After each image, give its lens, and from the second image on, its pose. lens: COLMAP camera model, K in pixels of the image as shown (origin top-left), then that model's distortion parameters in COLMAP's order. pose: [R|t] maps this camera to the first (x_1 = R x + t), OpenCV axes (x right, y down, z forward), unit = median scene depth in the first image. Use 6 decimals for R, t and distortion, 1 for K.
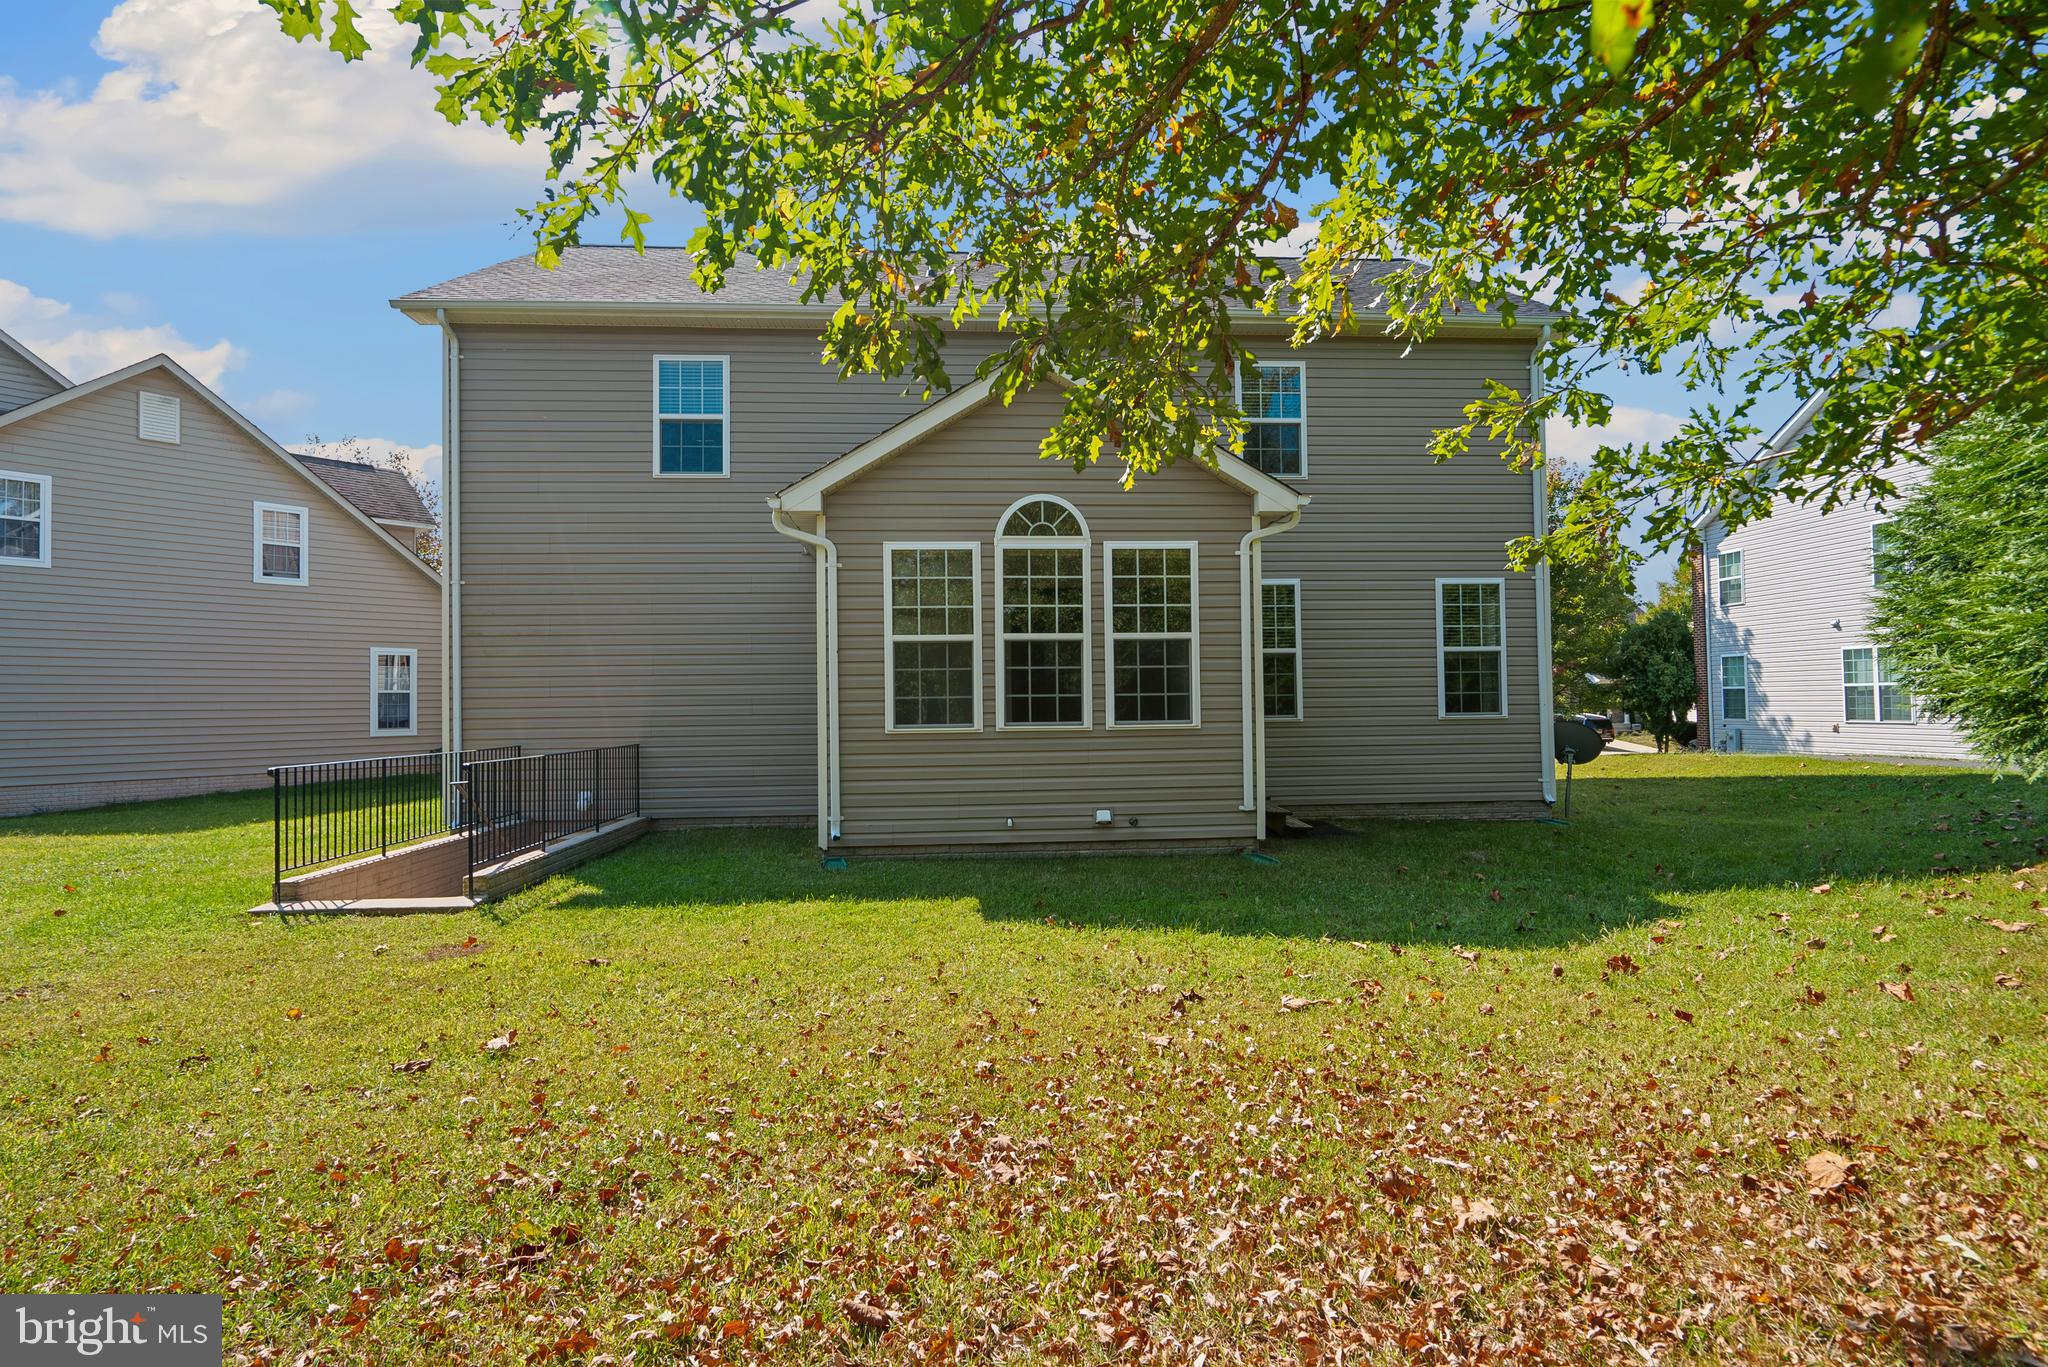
lens RADIAL K [[1006.7, 0, 1024.0], [0, 1006.7, 683.5], [0, 0, 1]] dist [0.001449, 0.000160]
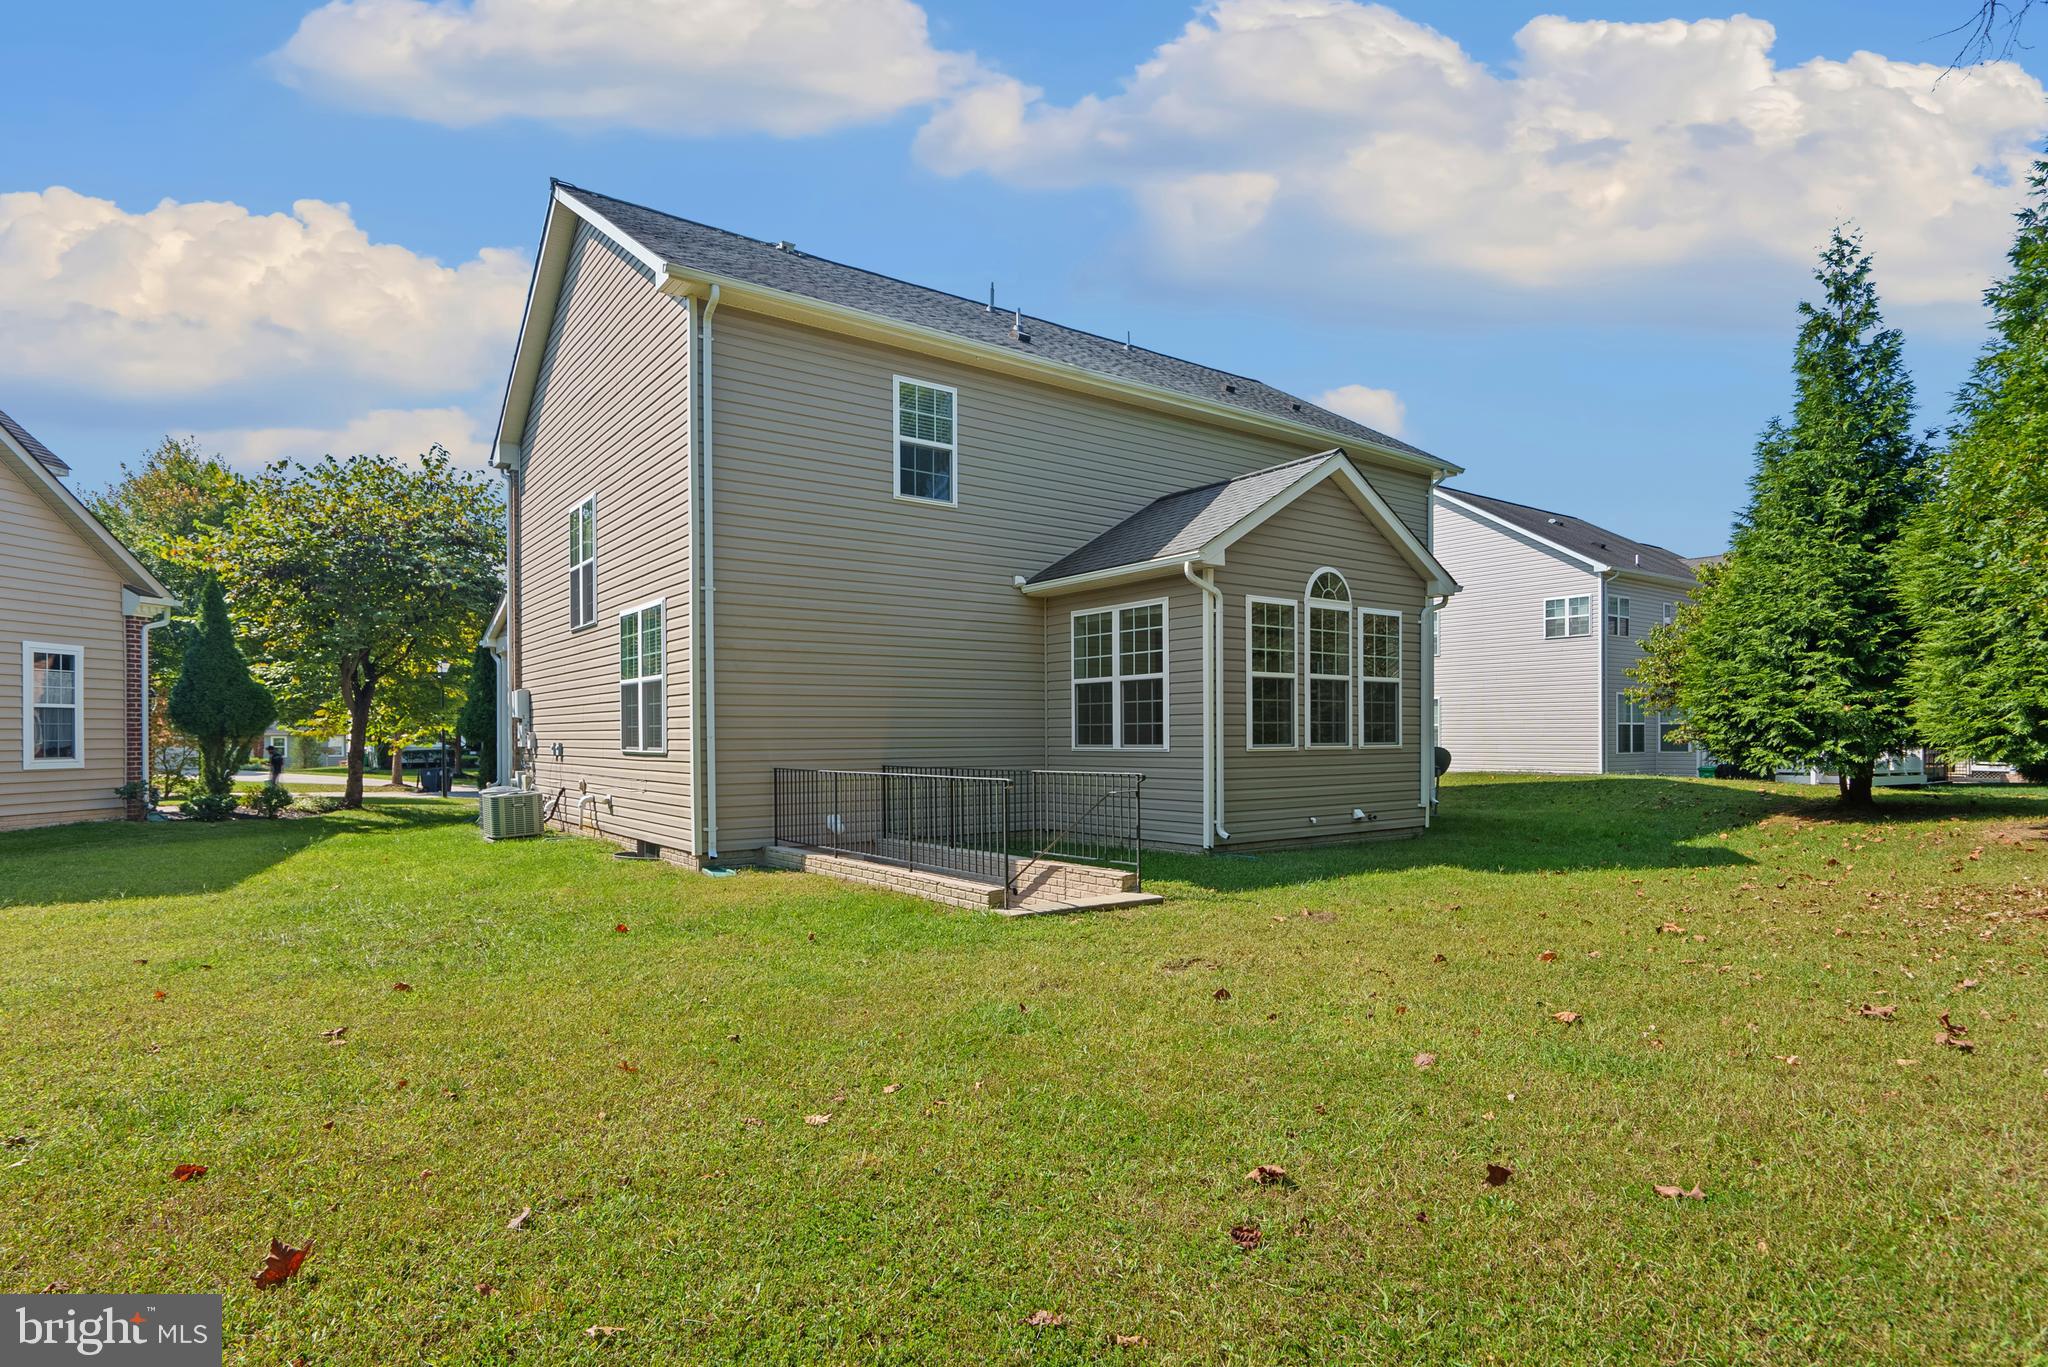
lens RADIAL K [[1046.8, 0, 1023.3], [0, 1046.8, 738.9], [0, 0, 1]] dist [0.000166, 0.000022]
pose [[0.848834, 0.006906, 0.528614, -1.022697], [-0.017626, 0.999728, 0.015242, 0.019117], [-0.528365, -0.022255, 0.848726, 0.061946]]
